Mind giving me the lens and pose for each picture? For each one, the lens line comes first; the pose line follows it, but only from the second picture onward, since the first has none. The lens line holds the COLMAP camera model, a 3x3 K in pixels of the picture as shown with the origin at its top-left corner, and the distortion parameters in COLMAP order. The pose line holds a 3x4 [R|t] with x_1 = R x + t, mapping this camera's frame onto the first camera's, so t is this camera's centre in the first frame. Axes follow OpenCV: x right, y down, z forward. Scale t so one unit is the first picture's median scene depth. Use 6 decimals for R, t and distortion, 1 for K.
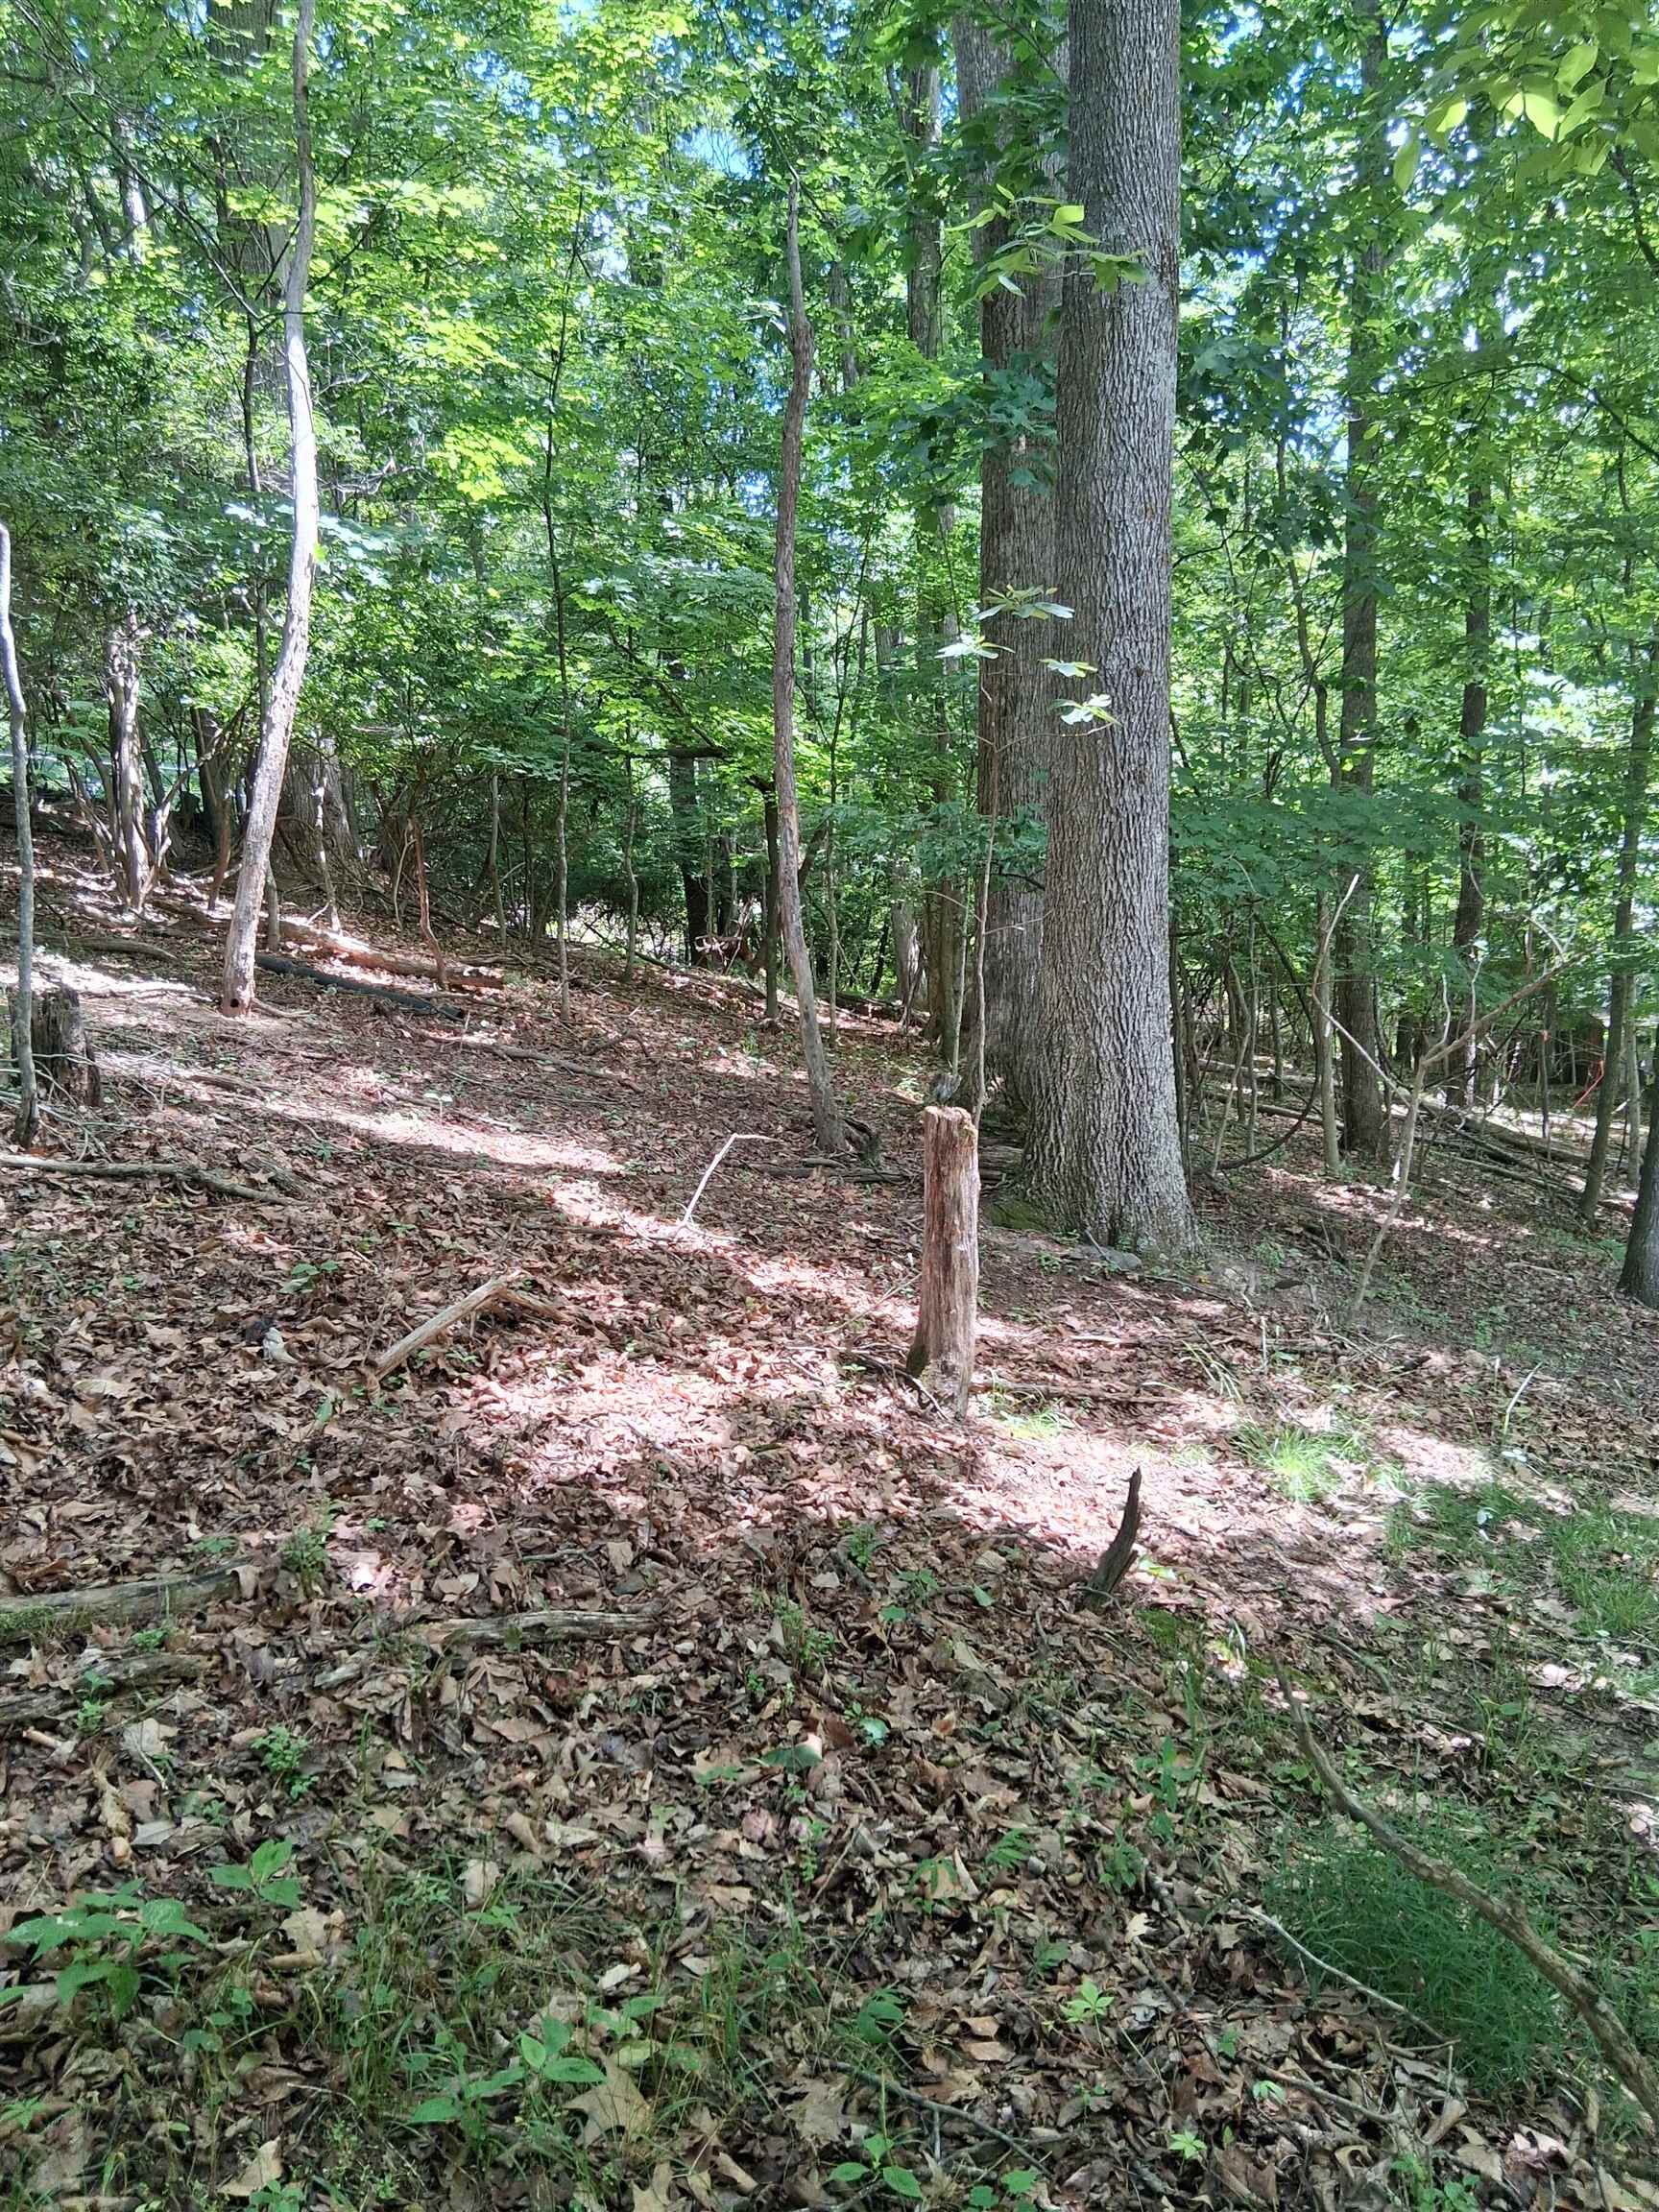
lens RADIAL K [[1685.7, 0, 829.5], [0, 1685.7, 1106.0], [0, 0, 1]] dist [0.111947, -0.203162]
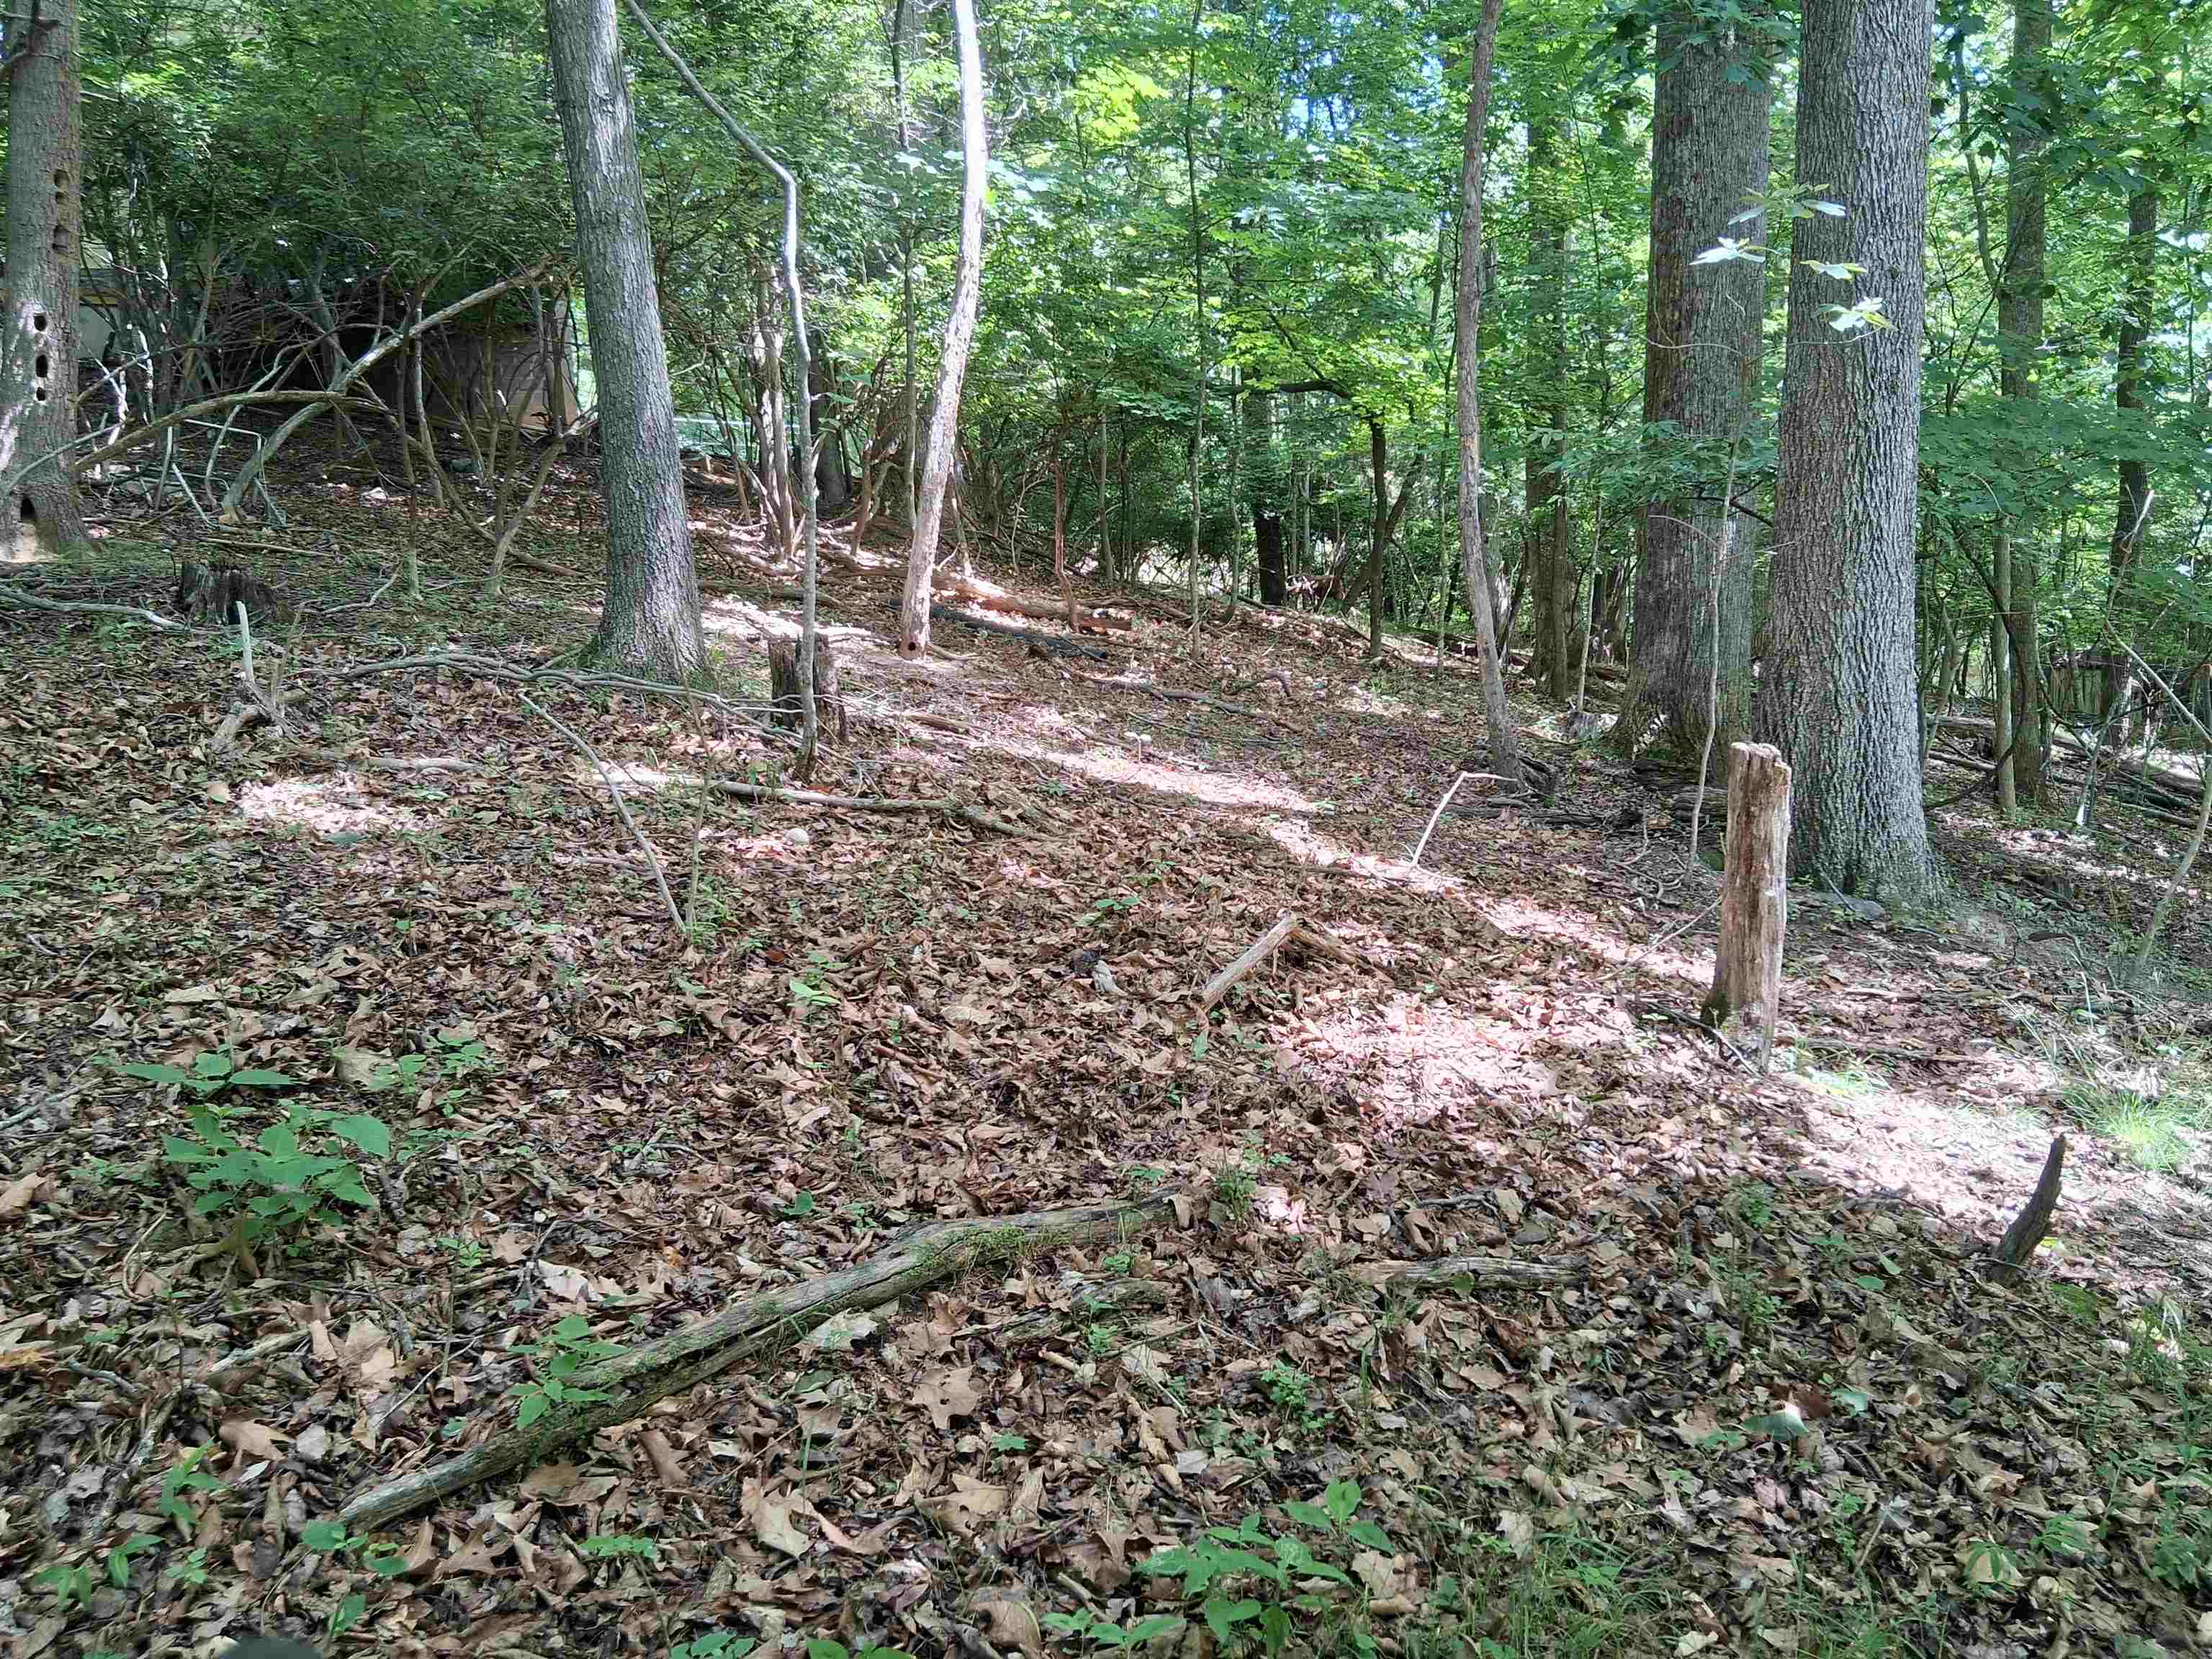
lens RADIAL K [[1672.5, 0, 1101.7], [0, 1672.5, 824.8], [0, 0, 1]] dist [0.107861, -0.188193]
pose [[0.986768, 0.007370, -0.161973, -0.157401], [0.000120, 0.998933, 0.046188, 0.002435], [0.162141, -0.045596, 0.985714, 0.014181]]
